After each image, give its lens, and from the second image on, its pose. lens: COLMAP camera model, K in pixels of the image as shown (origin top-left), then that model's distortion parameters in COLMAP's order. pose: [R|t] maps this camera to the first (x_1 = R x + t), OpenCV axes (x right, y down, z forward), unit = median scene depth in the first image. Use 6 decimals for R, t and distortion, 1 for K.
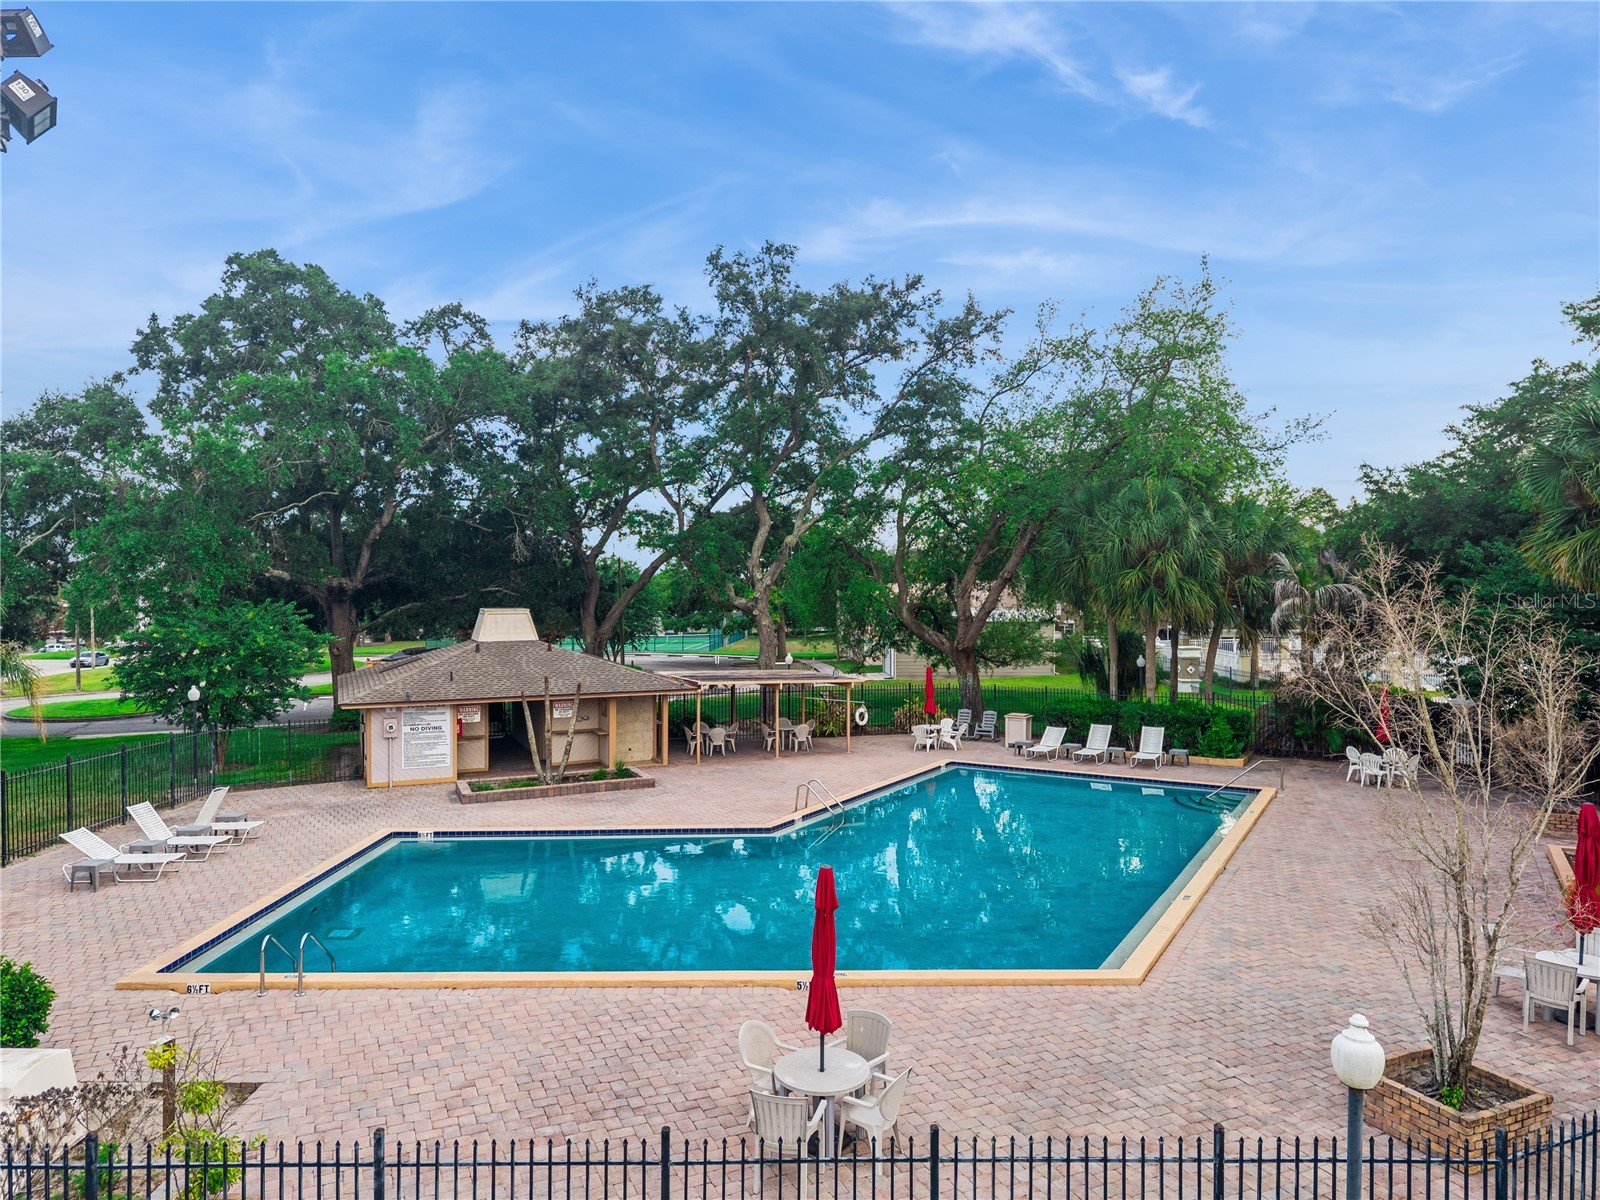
lens RADIAL K [[1069.9, 0, 805.5], [0, 1069.9, 591.6], [0, 0, 1]] dist [0.023527, -0.023332]
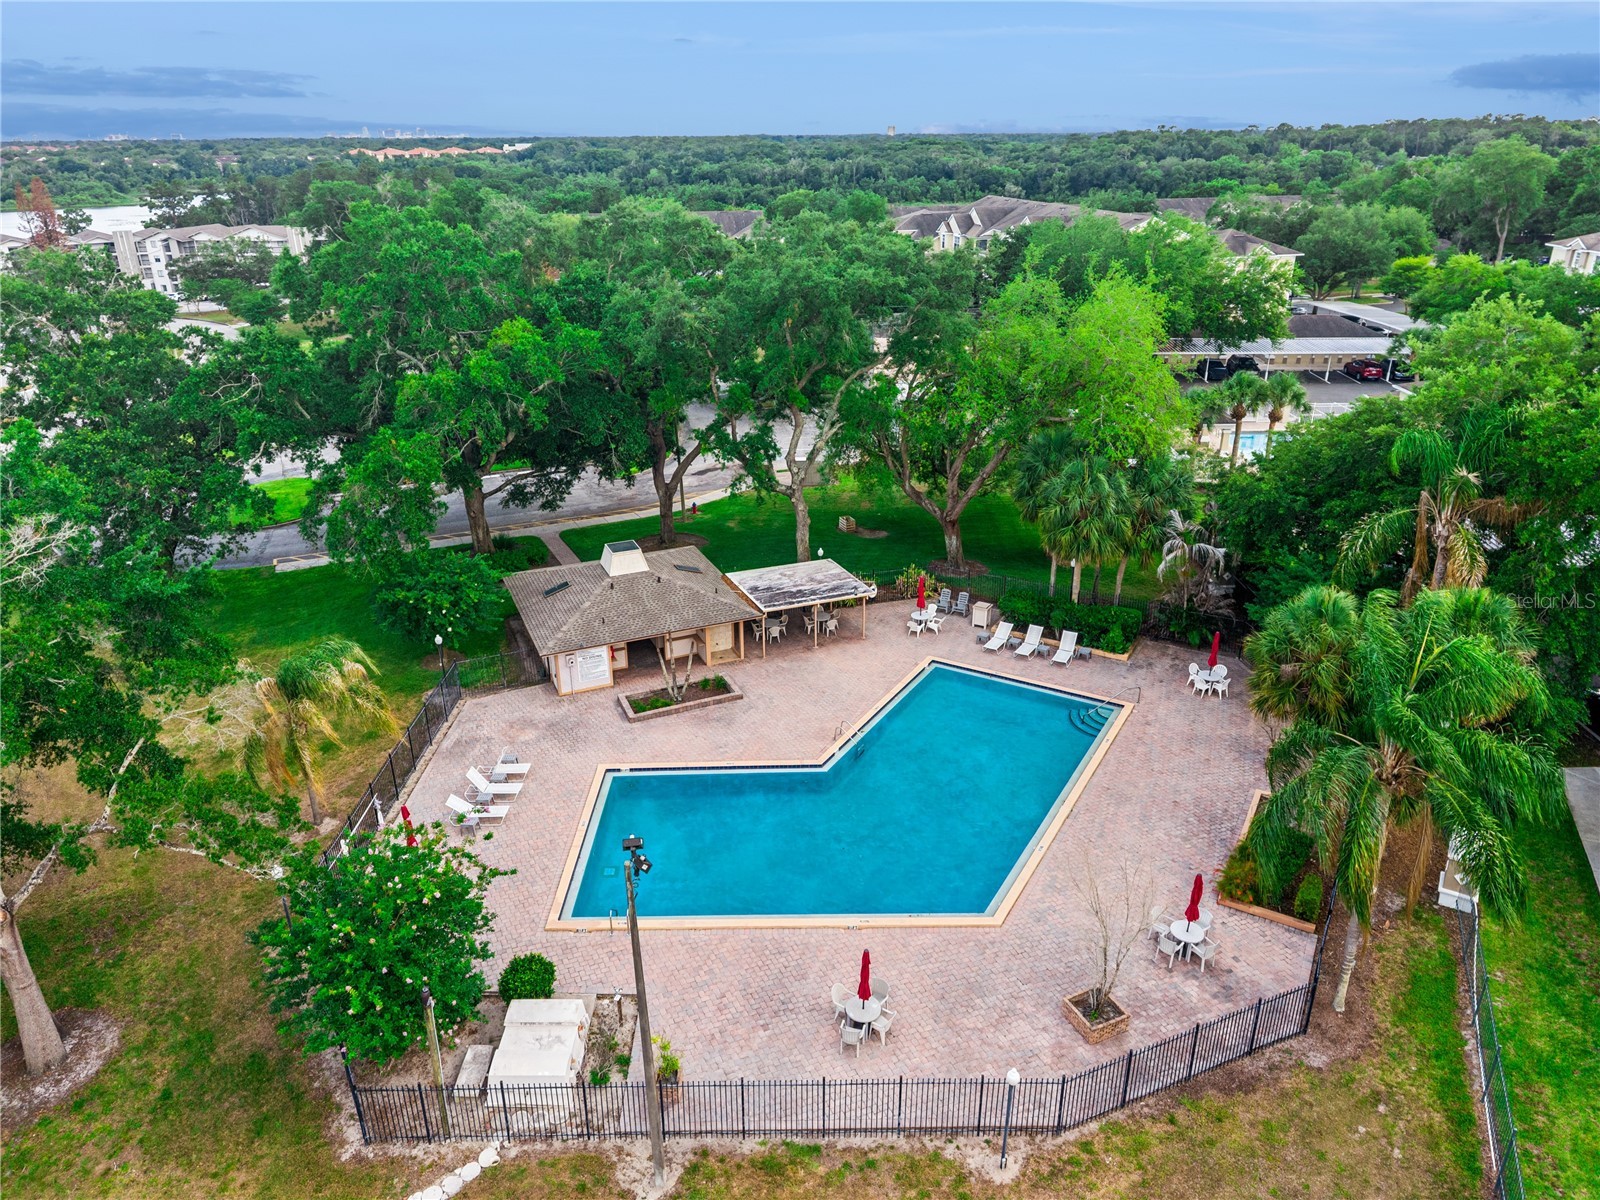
lens RADIAL K [[1069.9, 0, 807.8], [0, 1069.9, 595.8], [0, 0, 1]] dist [0.023527, -0.023332]
pose [[0.999999, -0.000953, 0.000646, -0.095835], [0.000635, 0.924639, 0.380843, -1.180387], [-0.000960, -0.380843, 0.924639, -0.844807]]
